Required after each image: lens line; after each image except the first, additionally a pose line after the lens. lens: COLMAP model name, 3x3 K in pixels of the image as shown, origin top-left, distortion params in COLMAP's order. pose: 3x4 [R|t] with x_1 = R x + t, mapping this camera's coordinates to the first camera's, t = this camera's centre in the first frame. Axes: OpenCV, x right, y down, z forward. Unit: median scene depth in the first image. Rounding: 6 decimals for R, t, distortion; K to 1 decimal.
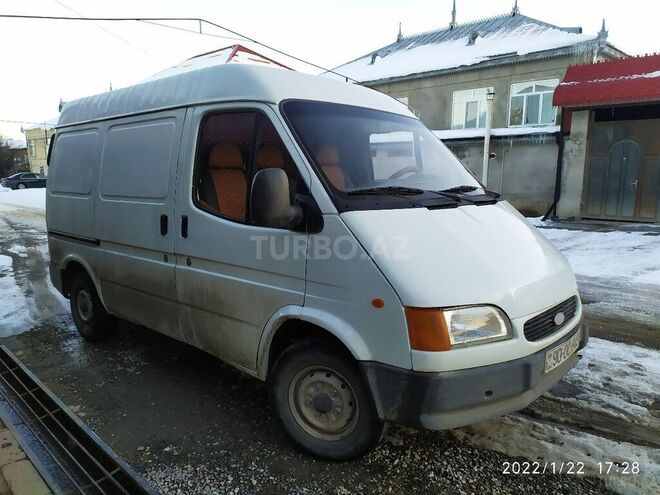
lens RADIAL K [[488.6, 0, 330.0], [0, 488.6, 247.5], [0, 0, 1]] dist [0.059216, -0.048816]
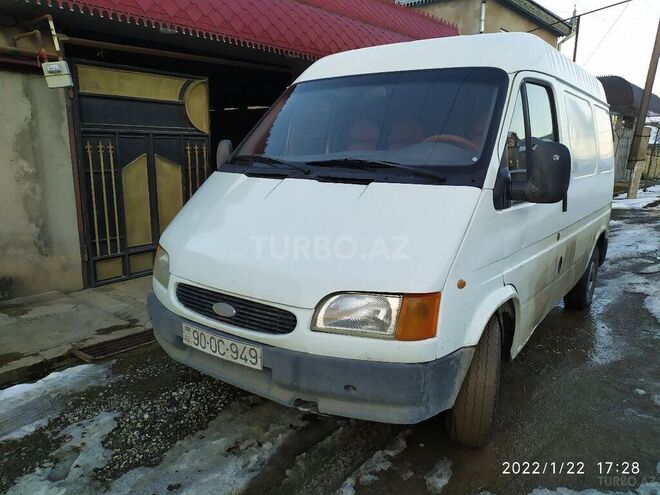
lens RADIAL K [[486.7, 0, 330.0], [0, 486.7, 247.5], [0, 0, 1]] dist [0.055805, -0.037720]
pose [[0.120961, 0.192561, -0.973801, 1.100814], [-0.158275, 0.972195, 0.172584, -0.118393], [0.979958, 0.133253, 0.148076, 0.879527]]
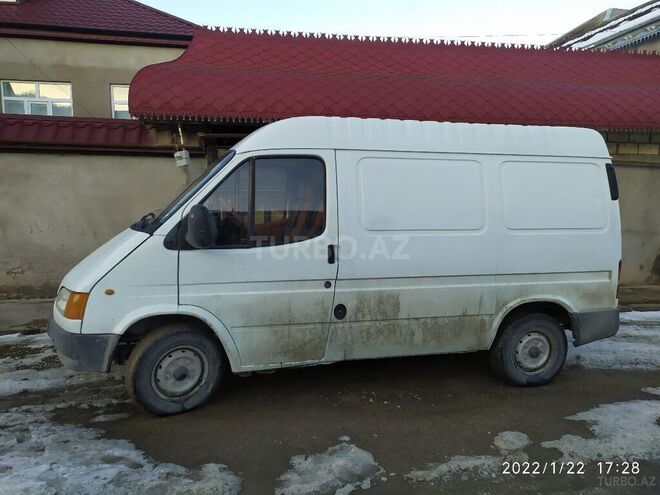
lens RADIAL K [[486.7, 0, 330.0], [0, 486.7, 247.5], [0, 0, 1]] dist [0.055805, -0.037720]
pose [[-0.542015, 0.082400, -0.836319, 1.110568], [-0.136367, 0.973368, 0.184282, -0.341829], [0.829231, 0.213929, -0.516343, 2.096728]]
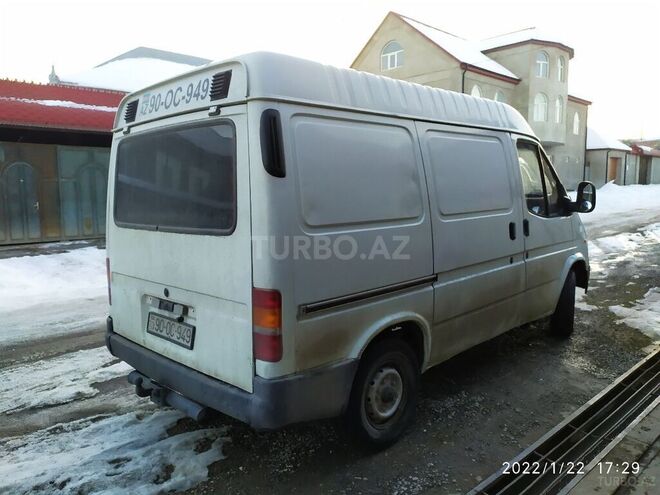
lens RADIAL K [[501.5, 0, 330.0], [0, 501.5, 247.5], [0, 0, 1]] dist [0.031048, -0.042257]
pose [[0.026058, -0.116981, 0.992792, -1.648203], [0.169141, 0.979326, 0.110955, -0.228458], [-0.985247, 0.165031, 0.045306, 1.491150]]
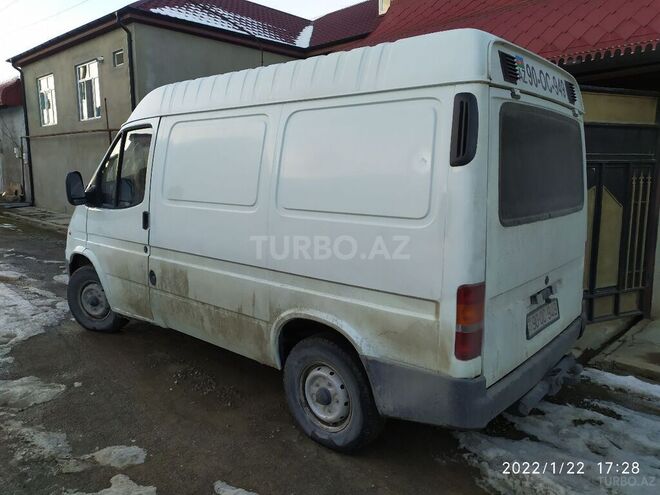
lens RADIAL K [[488.6, 0, 330.0], [0, 488.6, 247.5], [0, 0, 1]] dist [0.059216, -0.048816]
pose [[-0.998667, -0.001291, -0.051598, -0.259567], [-0.016803, 0.953360, 0.301366, -0.421401], [0.048802, 0.301832, -0.952111, 2.699861]]
